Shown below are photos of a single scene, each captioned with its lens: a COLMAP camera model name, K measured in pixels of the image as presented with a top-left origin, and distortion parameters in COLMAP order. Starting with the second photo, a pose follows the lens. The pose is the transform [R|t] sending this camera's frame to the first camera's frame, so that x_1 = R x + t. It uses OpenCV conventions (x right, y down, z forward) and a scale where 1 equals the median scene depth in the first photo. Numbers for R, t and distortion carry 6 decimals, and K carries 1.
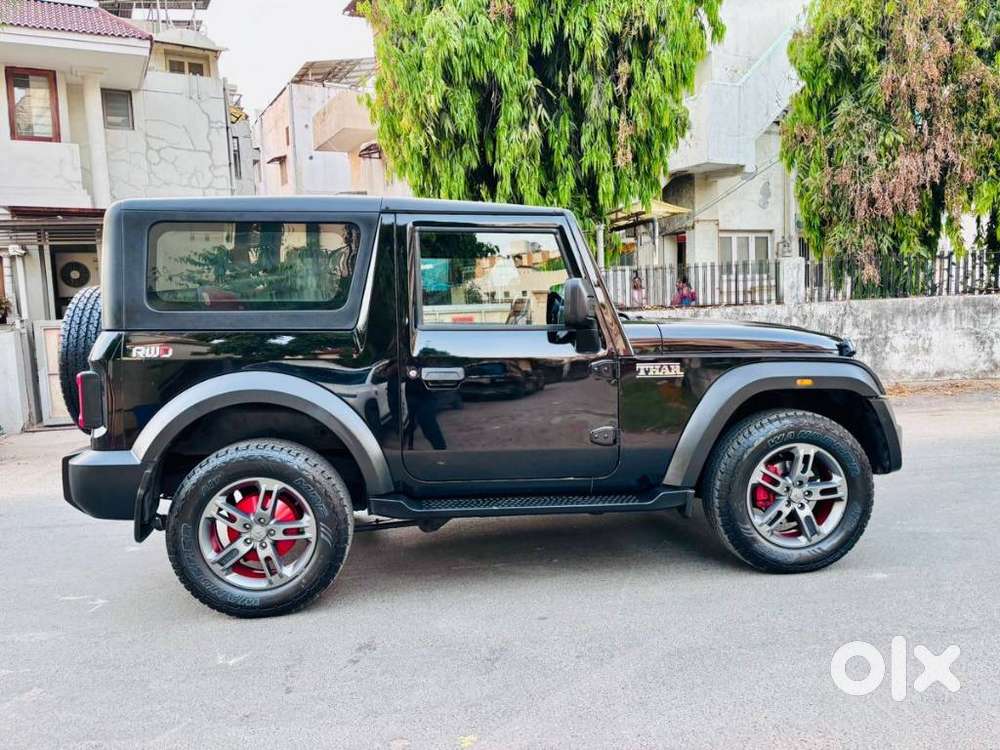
lens RADIAL K [[752.6, 0, 501.9], [0, 752.6, 374.8], [0, 0, 1]] dist [0.050146, -0.048844]
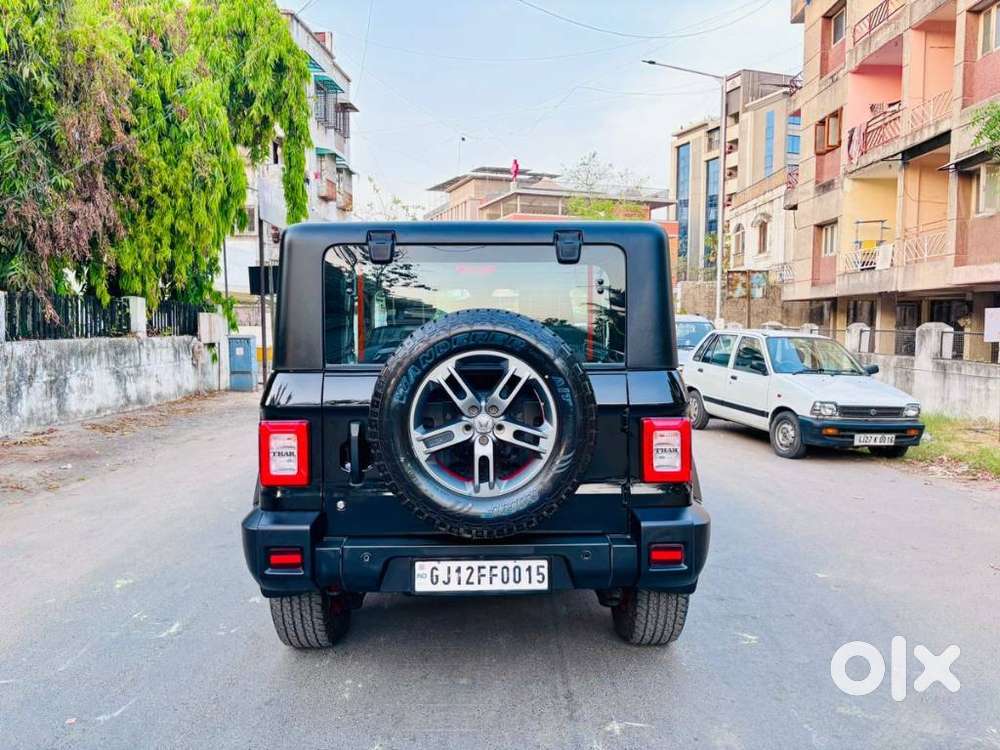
lens RADIAL K [[752.6, 0, 497.6], [0, 752.6, 379.0], [0, 0, 1]] dist [0.050146, -0.048844]
pose [[0.097426, -0.031985, 0.994729, -0.496104], [0.081945, 0.996348, 0.024011, -0.029739], [-0.991863, 0.079174, 0.099691, 0.391387]]
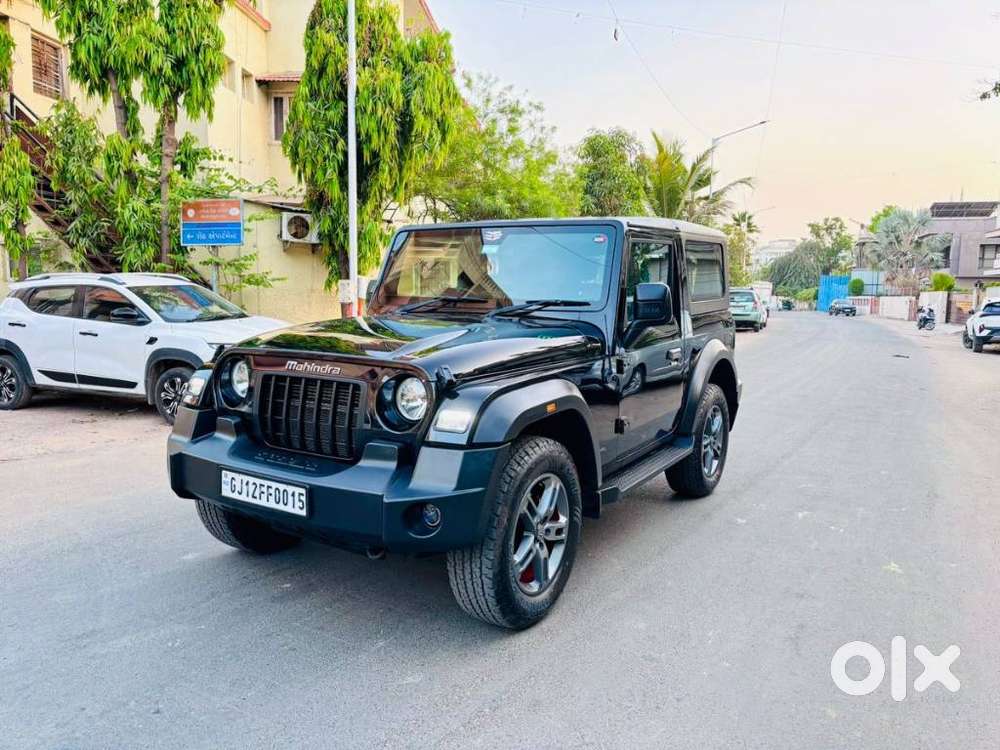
lens RADIAL K [[752.6, 0, 507.4], [0, 752.6, 371.0], [0, 0, 1]] dist [0.050146, -0.048844]
pose [[-0.610416, 0.110101, -0.784392, 0.392686], [-0.060431, 0.980932, 0.184716, -0.085054], [0.789772, 0.160155, -0.592123, 0.739947]]
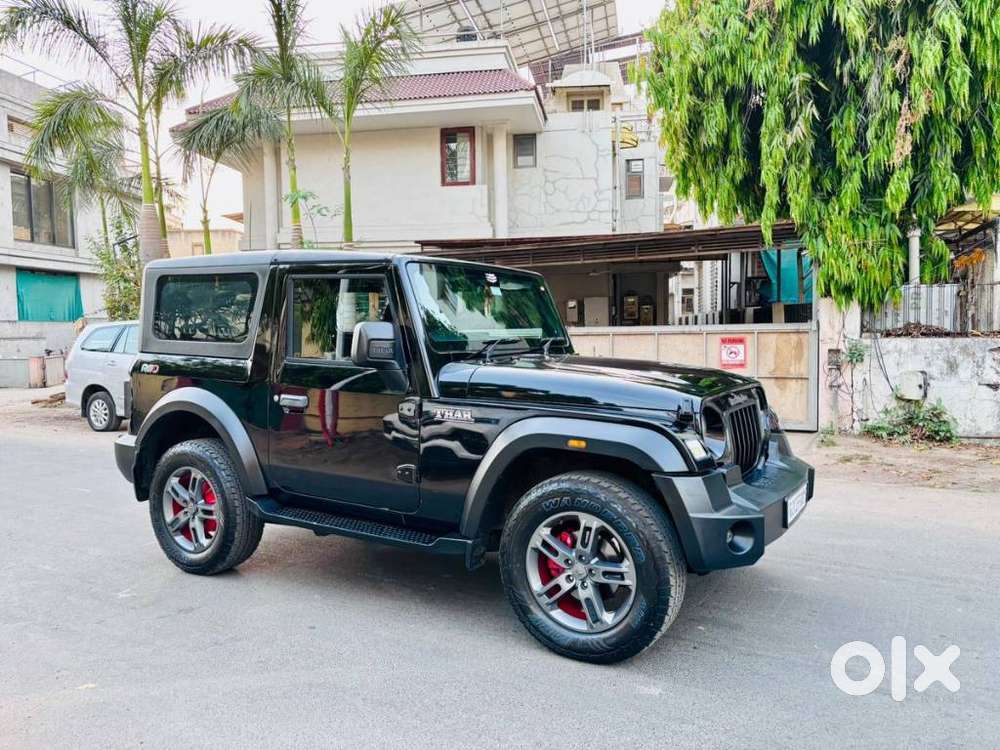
lens RADIAL K [[752.6, 0, 505.5], [0, 752.6, 371.9], [0, 0, 1]] dist [0.050146, -0.048844]
pose [[0.799757, 0.060476, -0.597270, 0.315496], [-0.067635, 0.997655, 0.010453, -0.028491], [0.596502, 0.032036, 0.801972, 0.090874]]
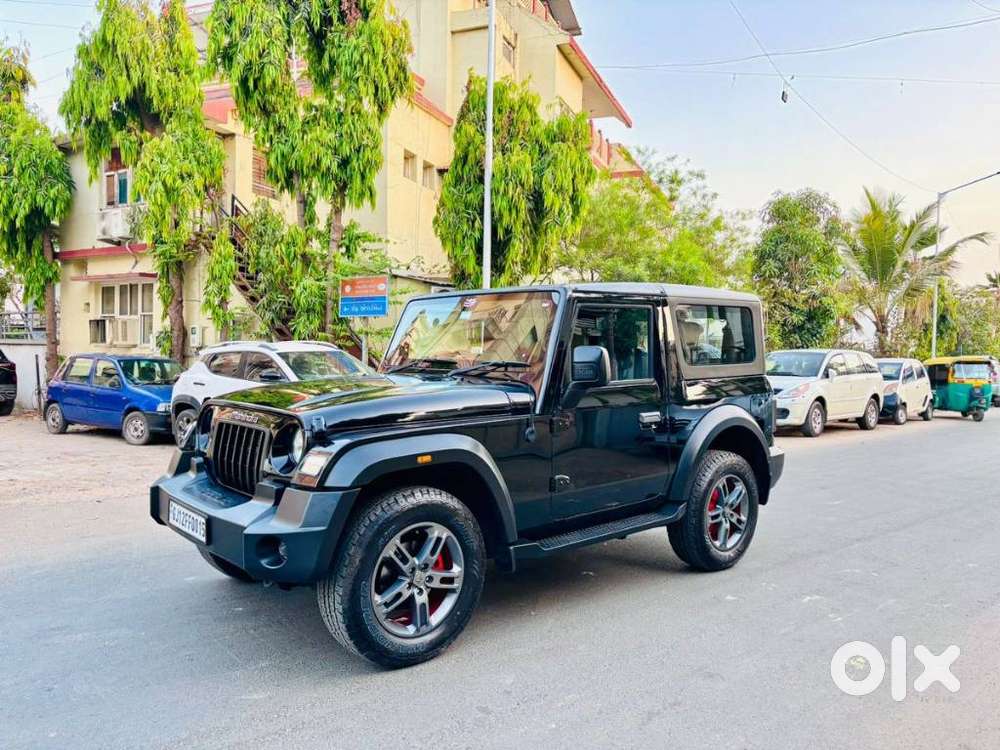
lens RADIAL K [[752.6, 0, 505.9], [0, 752.6, 373.8], [0, 0, 1]] dist [0.050146, -0.048844]
pose [[-0.815634, 0.034663, -0.577529, 0.297225], [-0.038333, 0.992773, 0.113724, -0.091318], [0.577297, 0.114895, -0.808410, 0.865252]]
